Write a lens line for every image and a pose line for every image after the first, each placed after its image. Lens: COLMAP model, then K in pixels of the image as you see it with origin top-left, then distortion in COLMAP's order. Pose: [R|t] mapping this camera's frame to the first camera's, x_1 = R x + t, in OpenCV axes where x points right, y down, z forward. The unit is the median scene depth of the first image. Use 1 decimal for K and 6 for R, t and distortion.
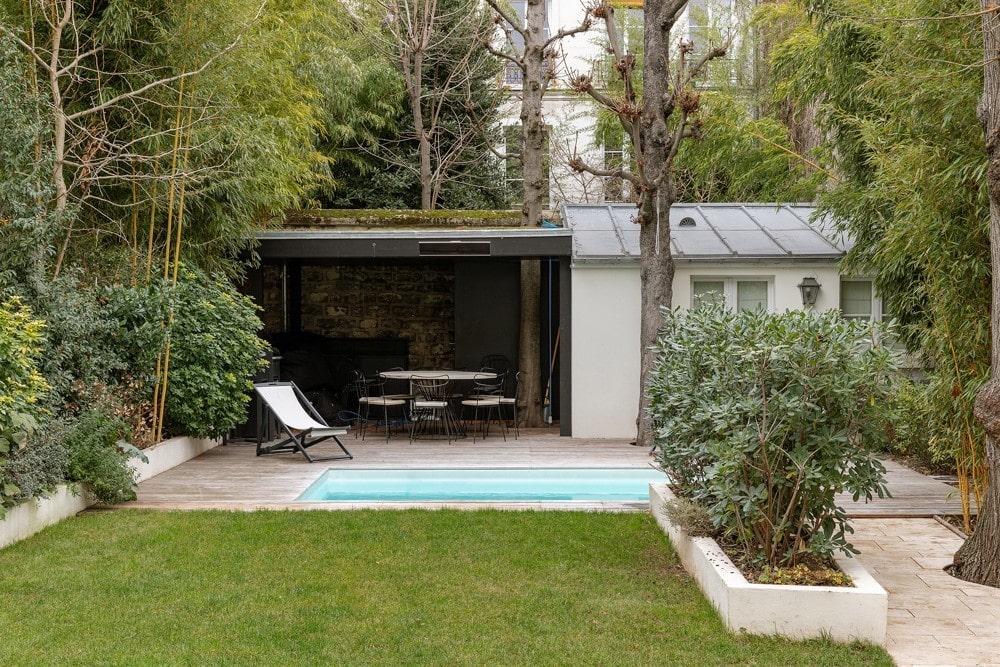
lens RADIAL K [[1542.4, 0, 500.0], [0, 1542.4, 333.5], [0, 0, 1]] dist [0.011312, 0.047331]
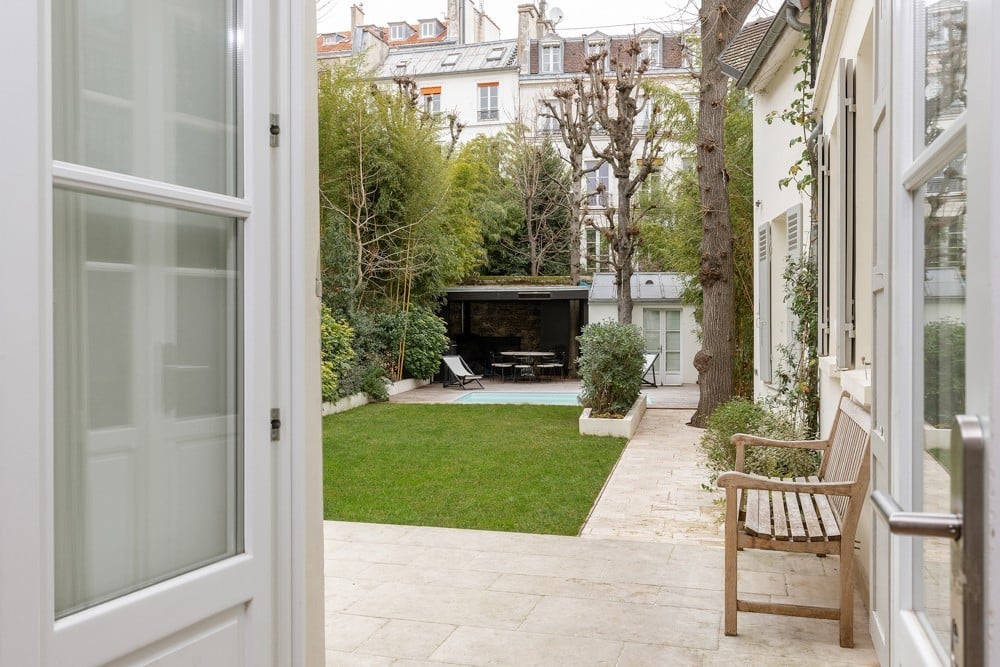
lens RADIAL K [[890.3, 0, 500.0], [0, 890.3, 333.5], [0, 0, 1]] dist [-0.001491, -0.000230]
pose [[0.992313, 0.001989, -0.123740, 0.088946], [-0.002424, 0.999991, -0.003371, 0.003230], [0.123733, 0.003645, 0.992309, -0.300094]]
